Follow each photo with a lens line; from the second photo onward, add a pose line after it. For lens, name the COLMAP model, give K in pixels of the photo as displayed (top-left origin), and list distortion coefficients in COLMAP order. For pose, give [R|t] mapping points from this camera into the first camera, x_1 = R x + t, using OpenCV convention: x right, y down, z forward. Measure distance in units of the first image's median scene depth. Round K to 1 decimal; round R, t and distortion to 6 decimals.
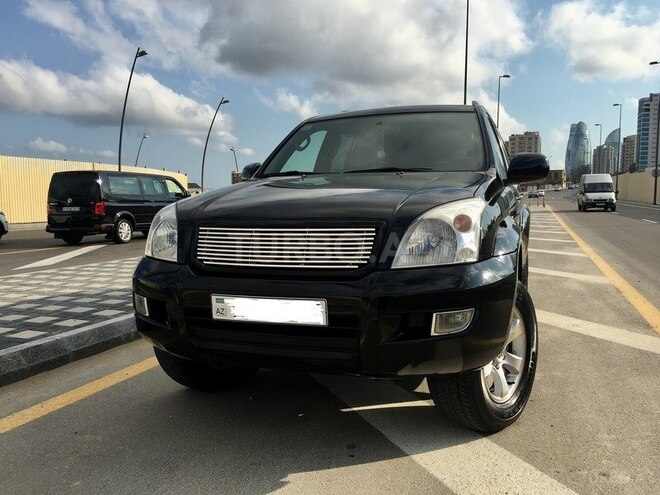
lens RADIAL K [[562.2, 0, 328.0], [0, 562.2, 238.1], [0, 0, 1]] dist [0.113096, -0.159383]
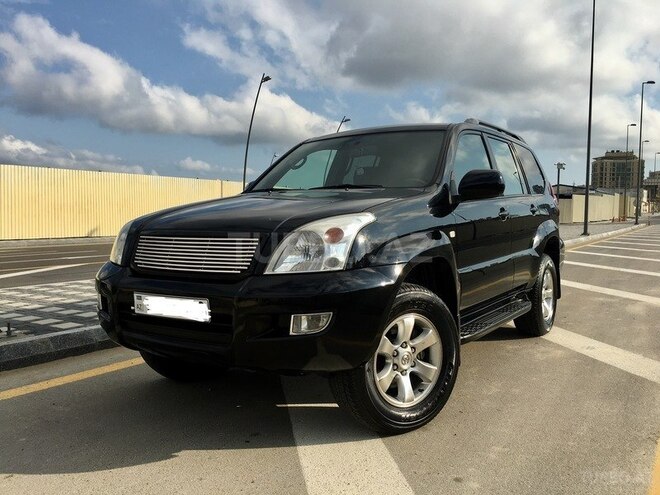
lens RADIAL K [[567.1, 0, 328.7], [0, 567.1, 239.7], [0, 0, 1]] dist [0.117312, -0.178729]
pose [[0.973697, 0.018064, -0.227129, 0.376382], [-0.023099, 0.999542, -0.019531, 0.002998], [0.226673, 0.024264, 0.973669, -0.062310]]
